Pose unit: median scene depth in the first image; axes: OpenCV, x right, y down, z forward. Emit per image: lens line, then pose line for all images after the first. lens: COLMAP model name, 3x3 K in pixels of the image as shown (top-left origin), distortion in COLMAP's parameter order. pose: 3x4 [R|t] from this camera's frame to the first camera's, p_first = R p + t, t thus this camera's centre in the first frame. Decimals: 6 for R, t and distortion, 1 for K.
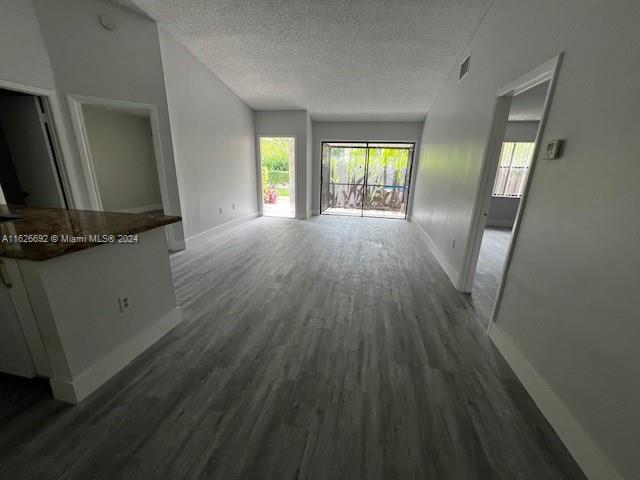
lens RADIAL K [[255.6, 0, 320.0], [0, 255.6, 240.0], [0, 0, 1]] dist [-0.001390, -0.000029]
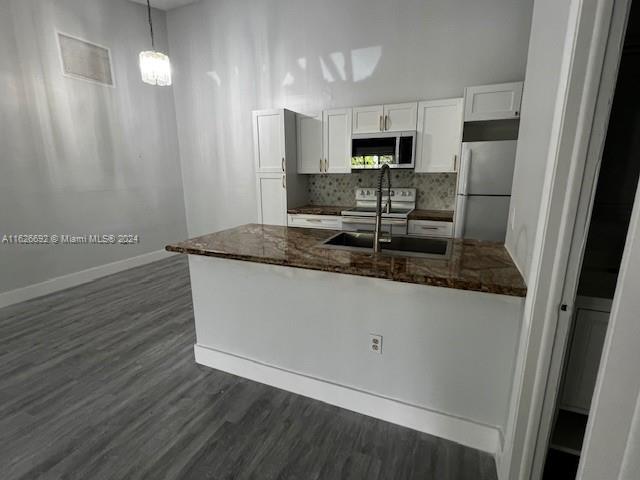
lens RADIAL K [[311.6, 0, 320.0], [0, 311.6, 240.0], [0, 0, 1]] dist [-0.019766, 0.000223]
pose [[-0.975189, -0.063879, 0.211956, -1.179342], [0.045921, 0.878263, 0.475968, -0.523044], [-0.216558, 0.473892, -0.853539, 1.660728]]
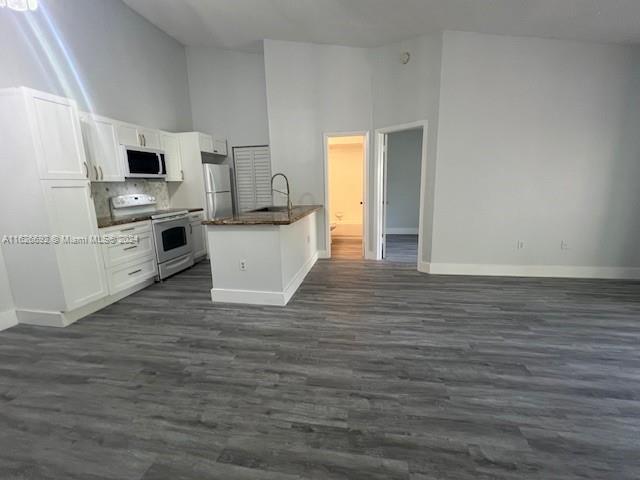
lens RADIAL K [[290.7, 0, 320.0], [0, 290.7, 240.0], [0, 0, 1]] dist [0.001315, 0.000343]
pose [[0.013665, 0.172074, -0.984989, 0.807774], [-0.260663, 0.951633, 0.162631, -0.262840], [0.965333, 0.254528, 0.057857, 1.047012]]
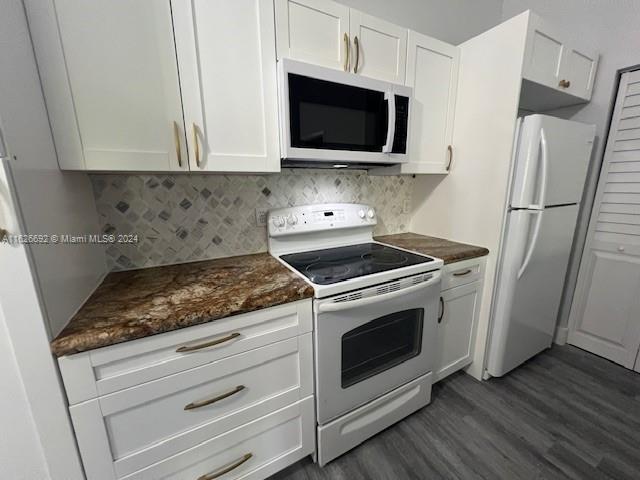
lens RADIAL K [[255.6, 0, 320.0], [0, 255.6, 240.0], [0, 0, 1]] dist [-0.001390, -0.000029]
pose [[-0.770992, 0.122580, -0.624936, -0.666898], [-0.183362, 0.897018, 0.402165, -0.115675], [0.609876, 0.424655, -0.669118, 0.418759]]
